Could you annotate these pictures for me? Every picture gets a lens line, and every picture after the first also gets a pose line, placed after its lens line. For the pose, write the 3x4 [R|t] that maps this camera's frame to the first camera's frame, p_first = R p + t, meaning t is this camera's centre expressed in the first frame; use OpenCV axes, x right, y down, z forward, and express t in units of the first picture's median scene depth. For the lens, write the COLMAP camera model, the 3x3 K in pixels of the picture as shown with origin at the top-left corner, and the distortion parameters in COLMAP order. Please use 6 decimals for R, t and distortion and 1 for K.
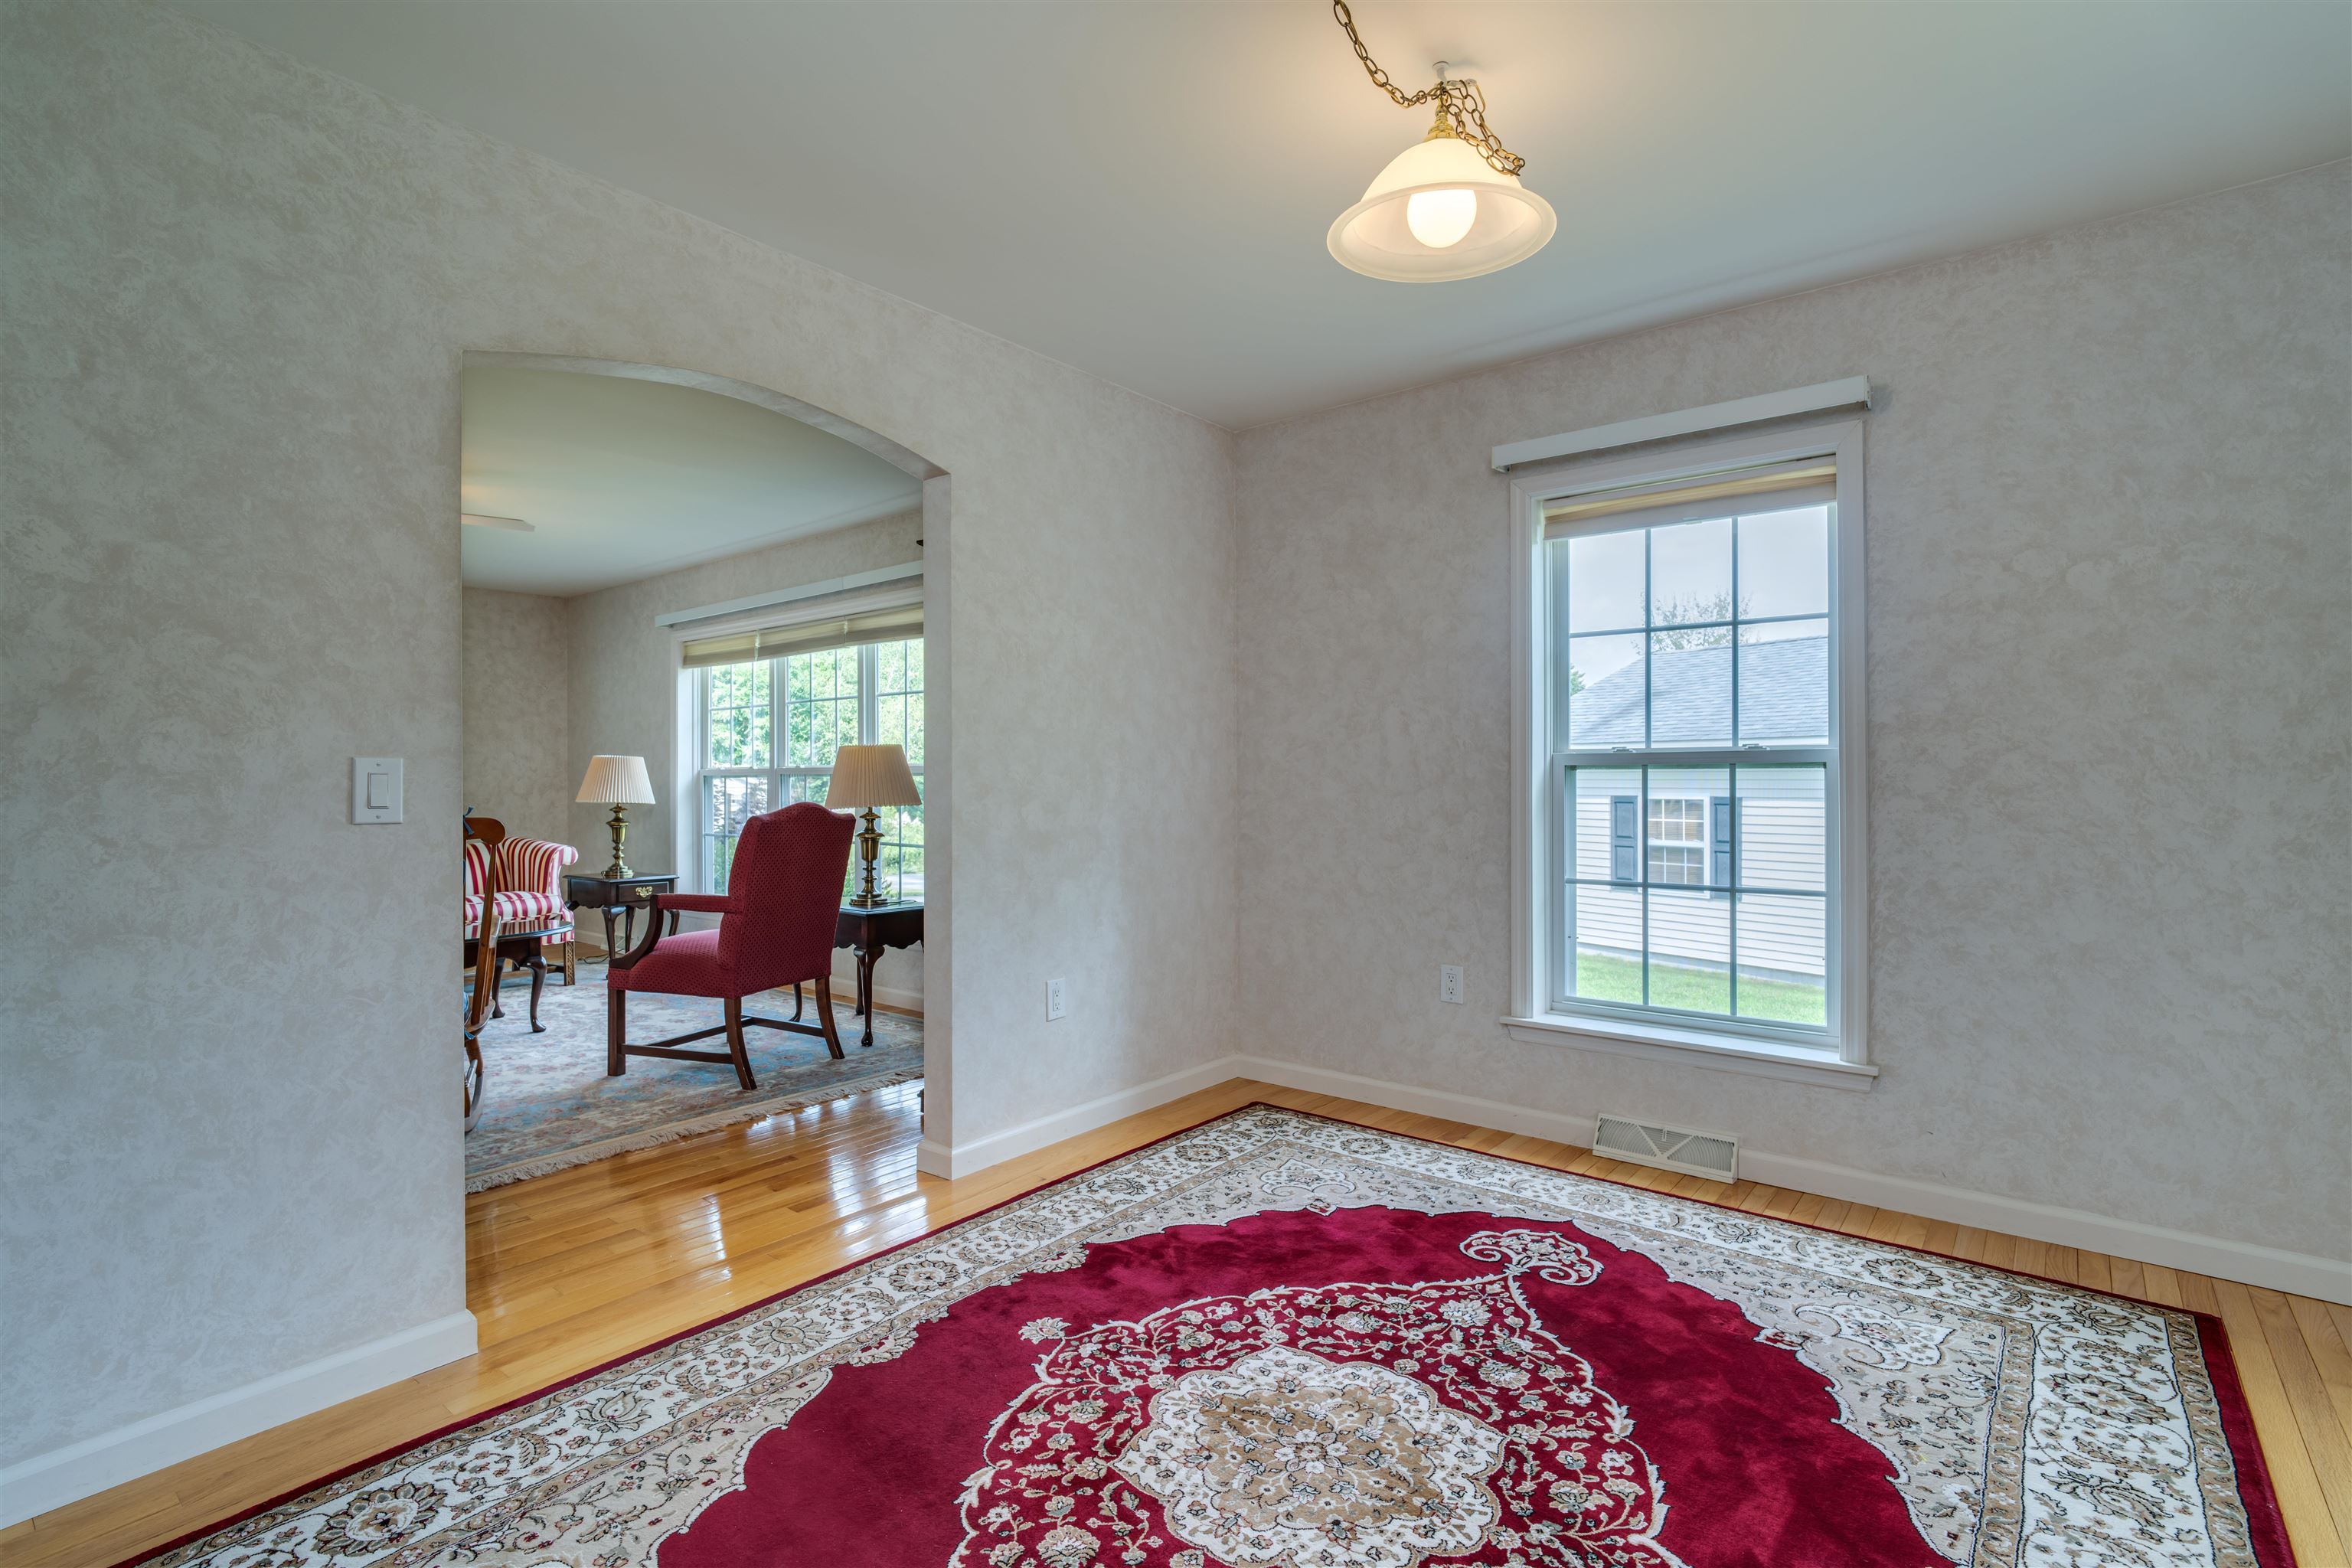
lens RADIAL K [[1125.4, 0, 1165.1], [0, 1125.4, 788.3], [0, 0, 1]] dist [-0.009221, 0.010156]
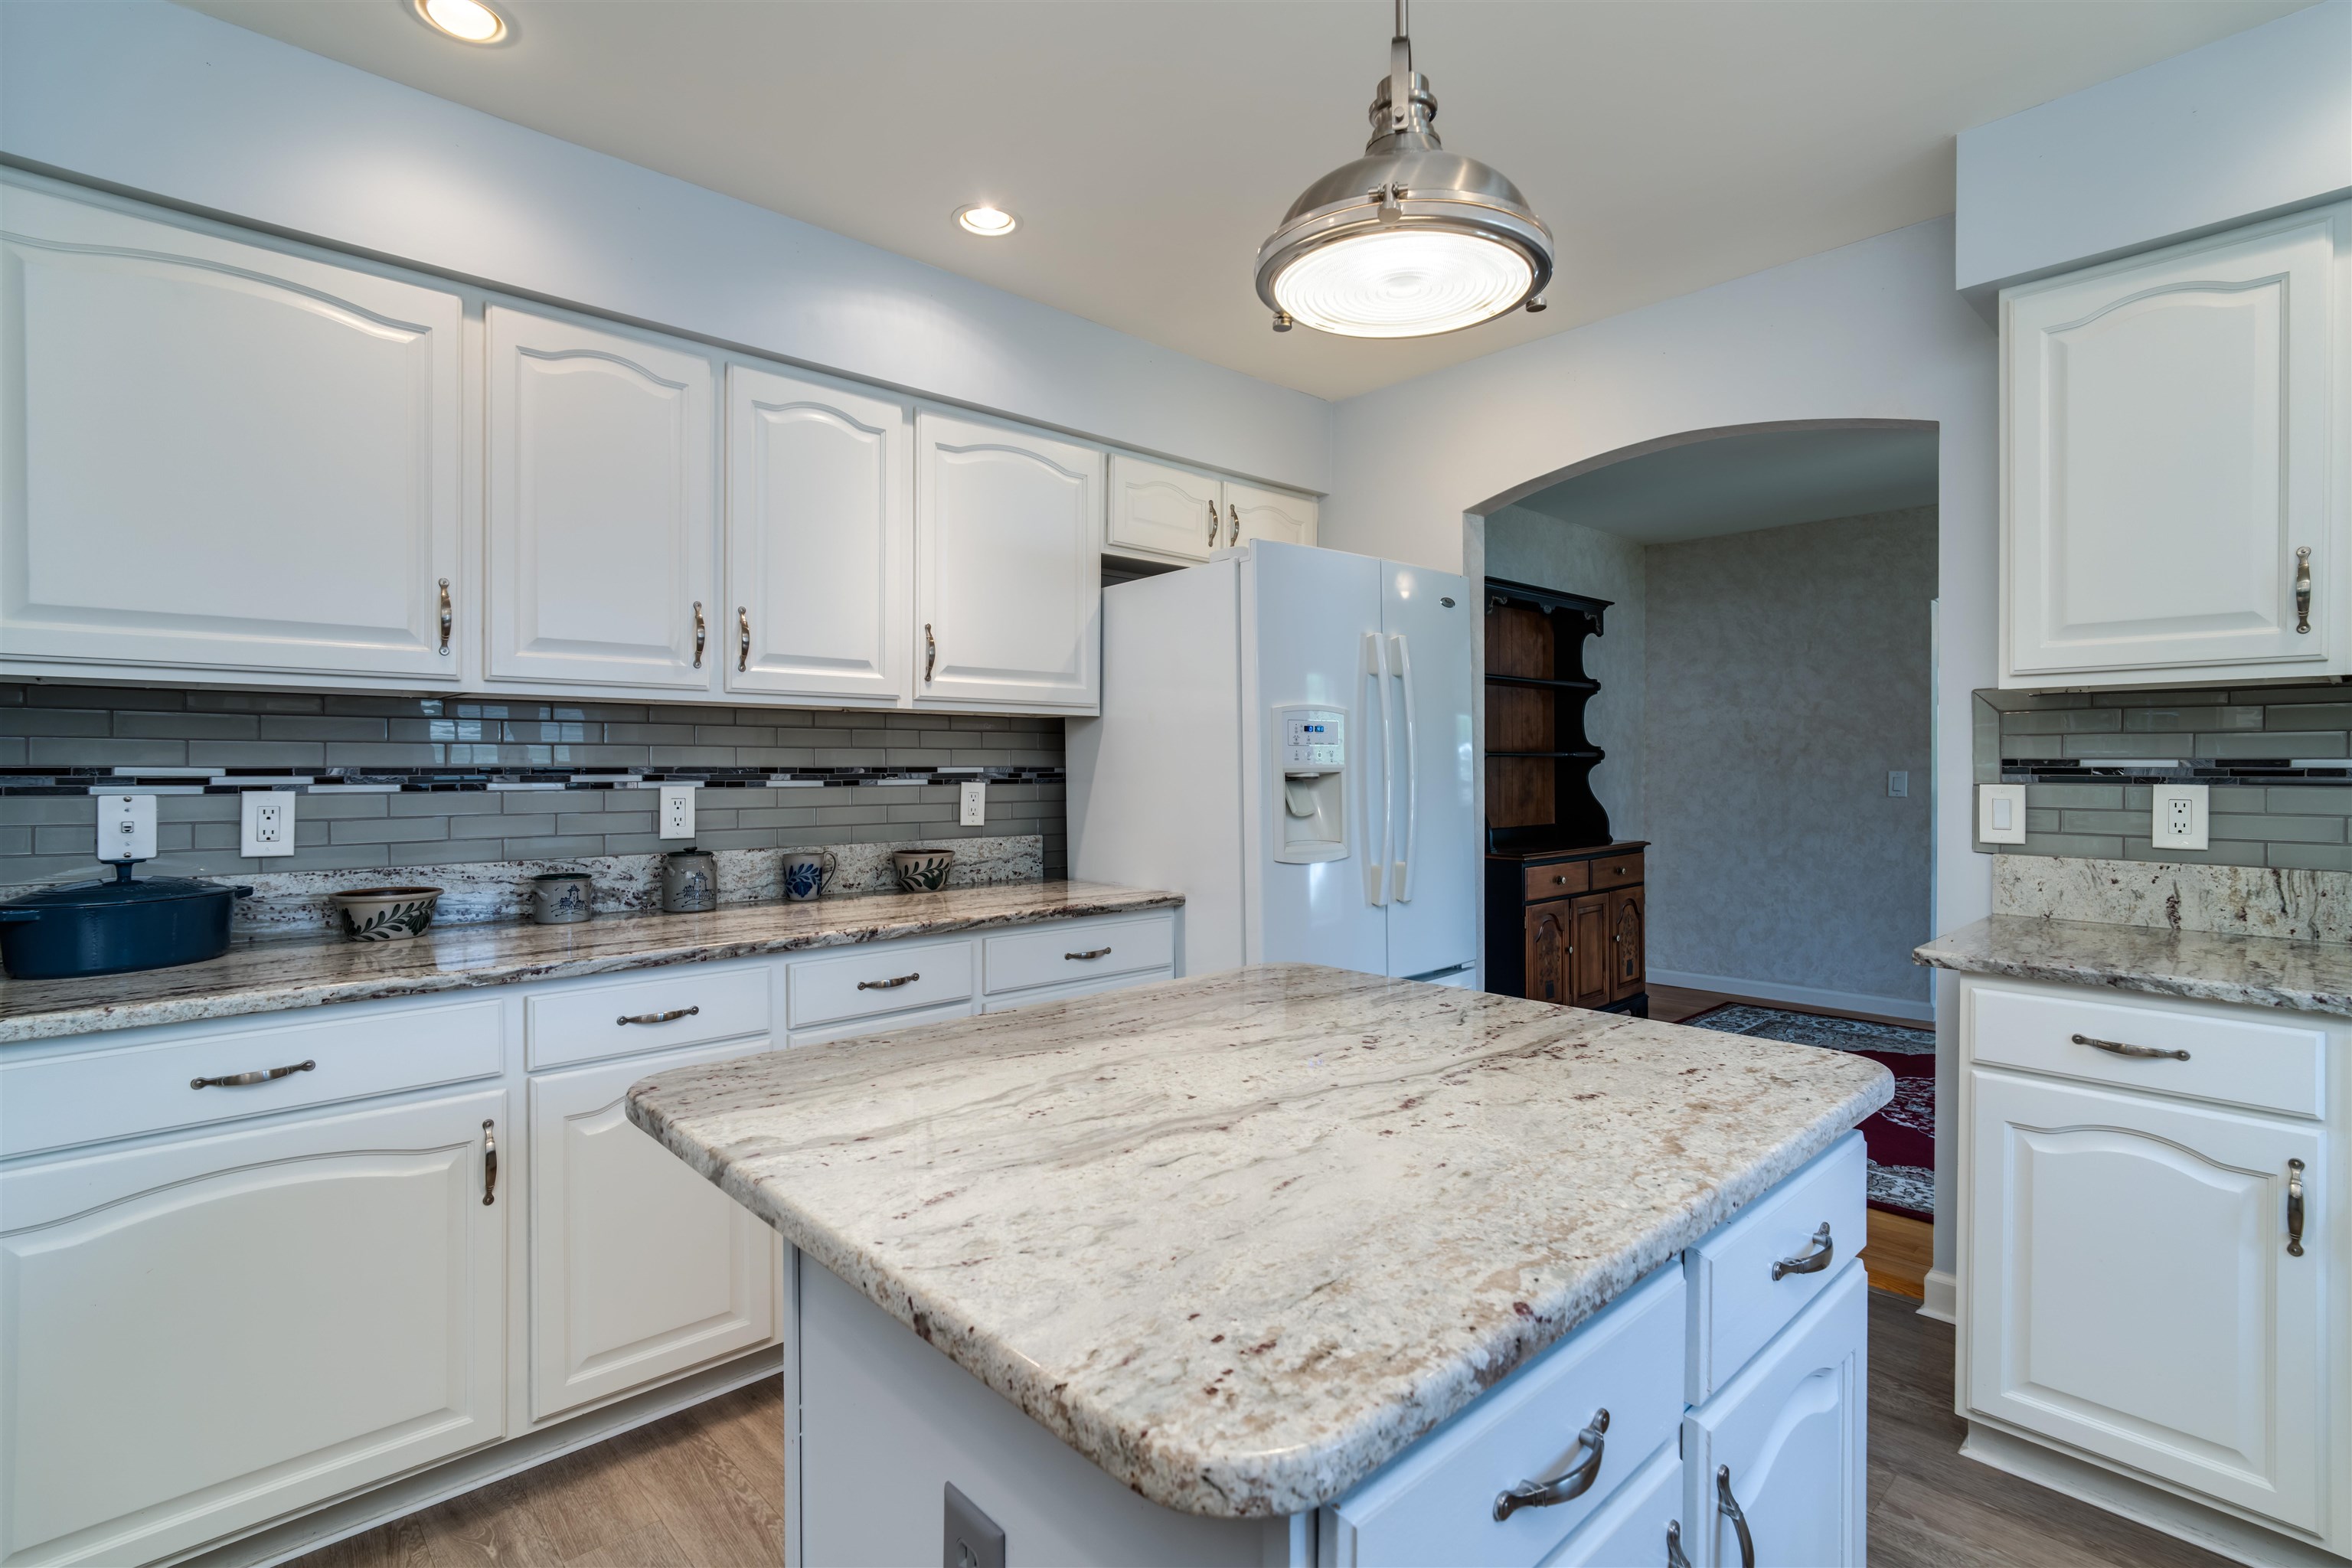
lens RADIAL K [[1125.4, 0, 1165.9], [0, 1125.4, 777.1], [0, 0, 1]] dist [-0.009221, 0.010156]
pose [[-0.146834, 0.022754, -0.988899, 2.265930], [-0.005339, 0.999703, 0.023795, -0.072133], [0.989147, 0.008774, -0.146669, -0.295757]]
